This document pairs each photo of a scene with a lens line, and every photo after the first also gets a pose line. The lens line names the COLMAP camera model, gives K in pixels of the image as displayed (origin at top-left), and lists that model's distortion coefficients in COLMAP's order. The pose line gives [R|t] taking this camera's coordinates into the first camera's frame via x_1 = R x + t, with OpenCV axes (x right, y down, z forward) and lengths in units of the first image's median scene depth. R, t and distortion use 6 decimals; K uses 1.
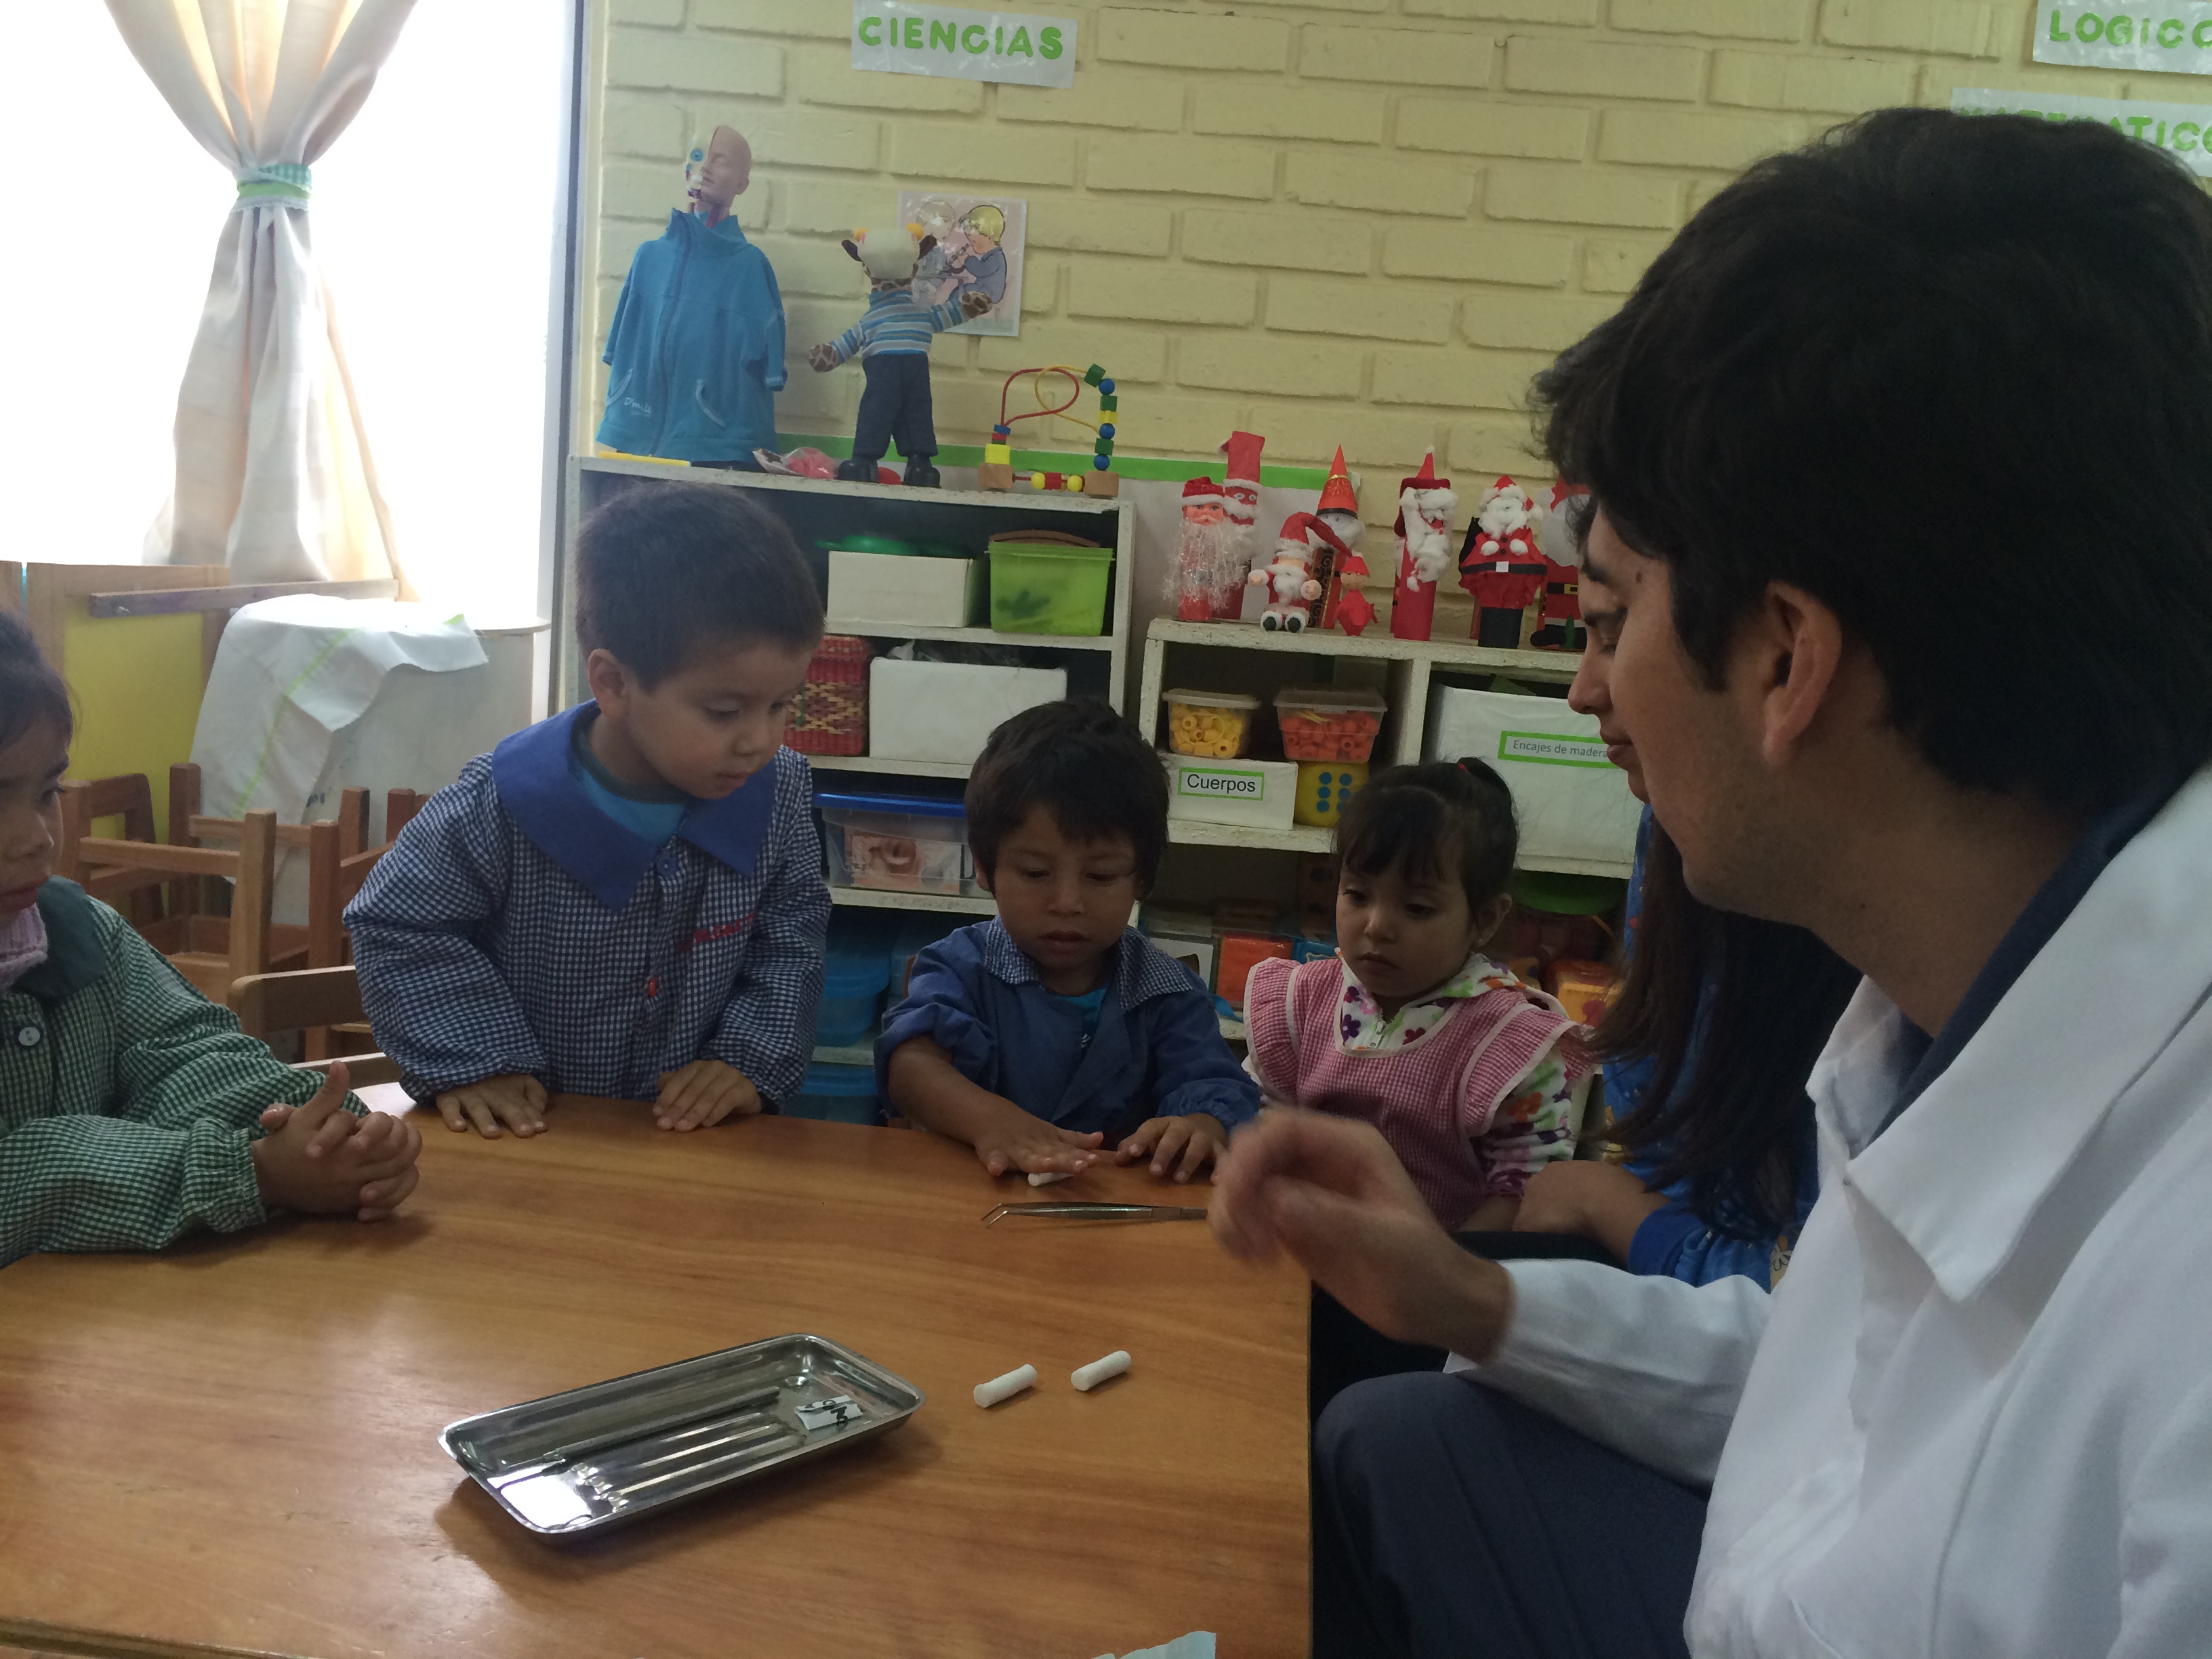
lens RADIAL K [[1878.9, 0, 1121.6], [0, 1878.9, 826.7], [0, 0, 1]] dist [0.078031, -0.113121]
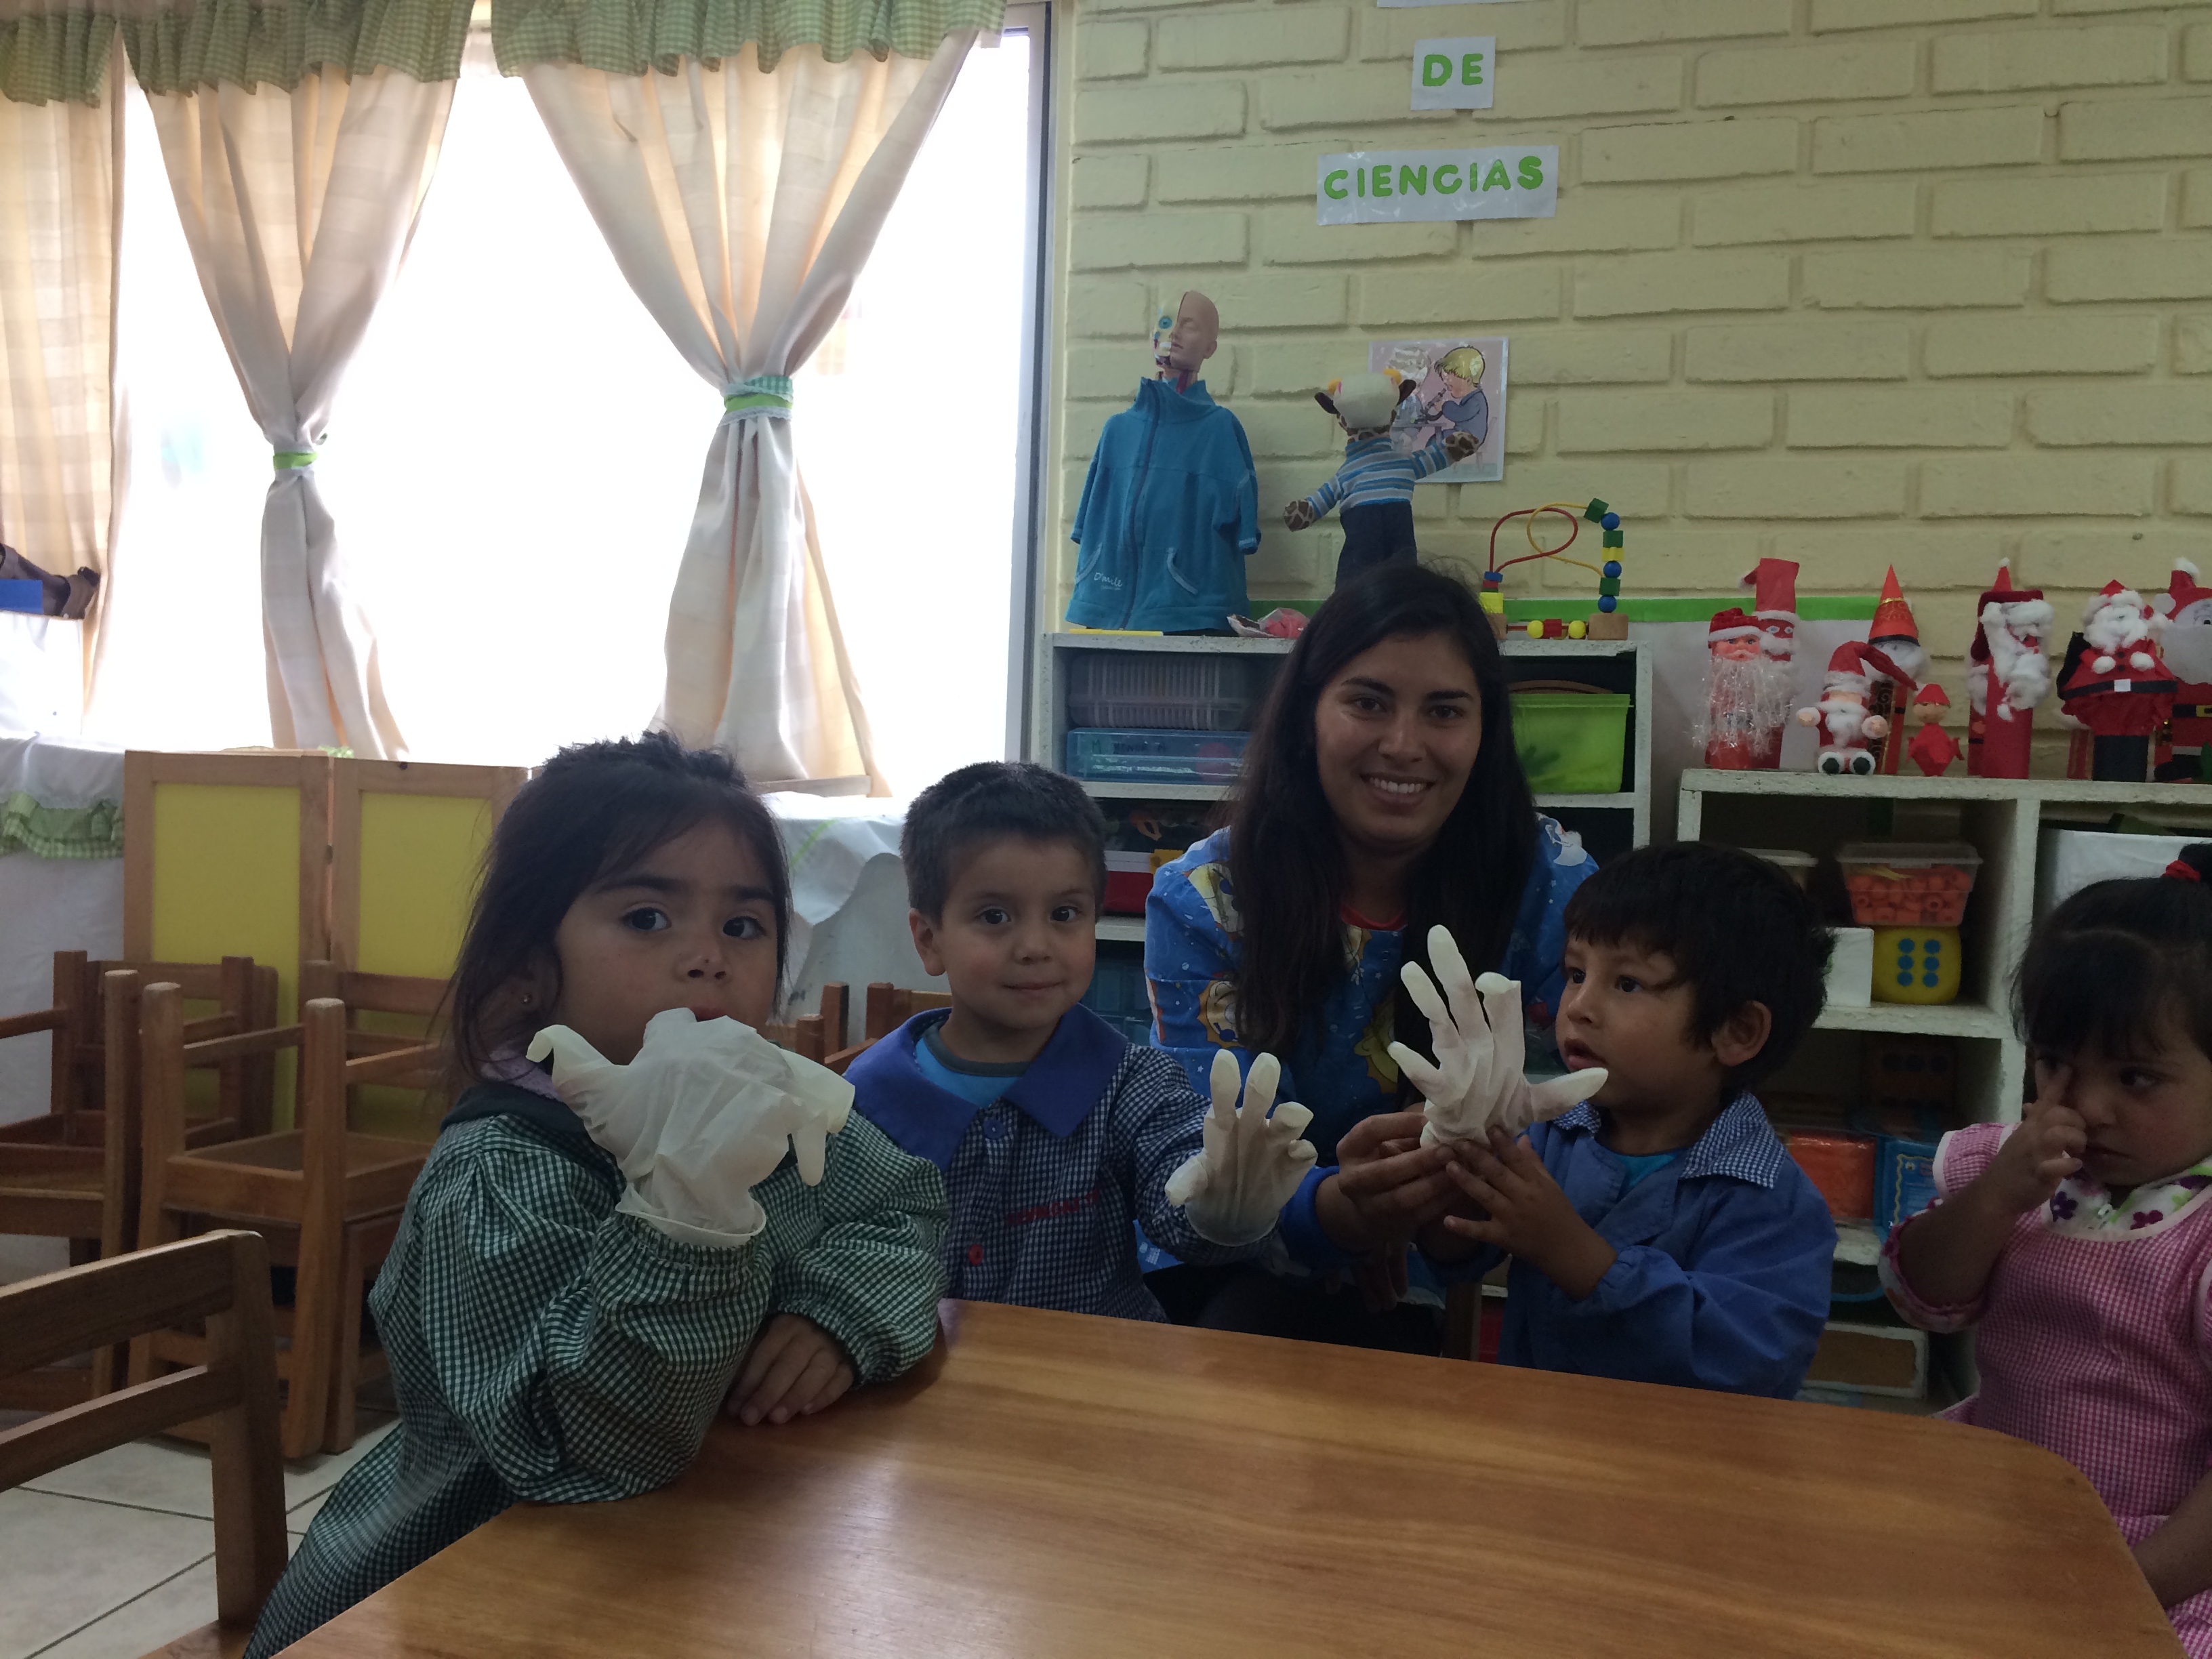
lens RADIAL K [[1869.2, 0, 1121.9], [0, 1869.2, 830.6], [0, 0, 1]] dist [0.055985, -0.078962]
pose [[0.976493, -0.041251, -0.211565, -0.052110], [0.017669, 0.993532, -0.112167, 0.011053], [0.214824, 0.105792, 0.970906, 0.090225]]
